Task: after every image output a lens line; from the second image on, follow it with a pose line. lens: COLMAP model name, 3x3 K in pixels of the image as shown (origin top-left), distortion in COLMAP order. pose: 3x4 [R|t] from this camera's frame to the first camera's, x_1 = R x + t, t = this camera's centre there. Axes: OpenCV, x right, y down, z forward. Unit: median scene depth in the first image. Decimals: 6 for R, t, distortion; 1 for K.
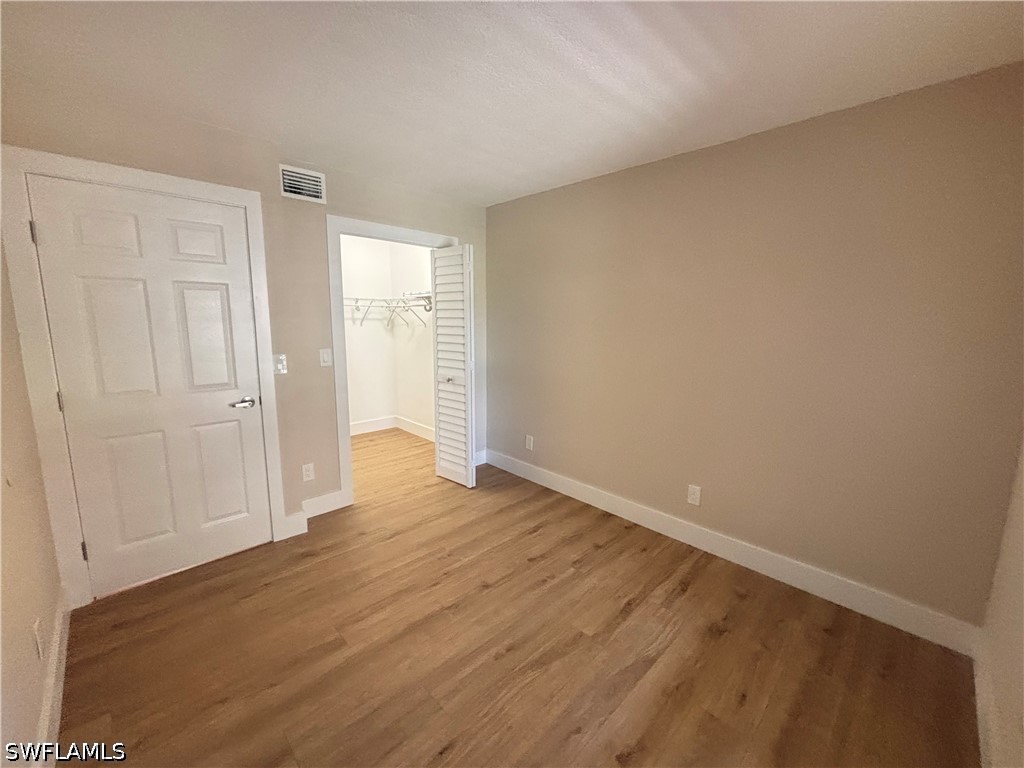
lens RADIAL K [[413.2, 0, 513.6], [0, 413.2, 381.4], [0, 0, 1]] dist [0.002840, 0.000117]
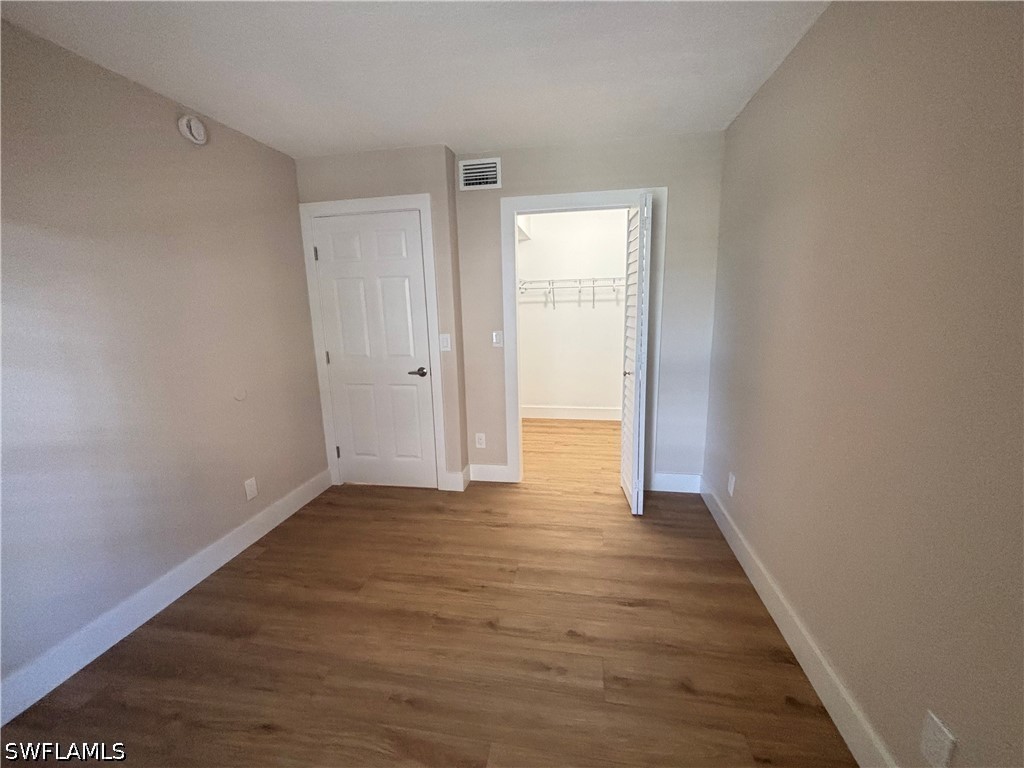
lens RADIAL K [[413.2, 0, 513.3], [0, 413.2, 384.6], [0, 0, 1]] dist [0.002840, 0.000117]
pose [[0.593103, 0.141030, -0.792679, 0.454459], [-0.098157, 0.989861, 0.102668, -0.059157], [0.799121, 0.016914, 0.600932, 0.437267]]
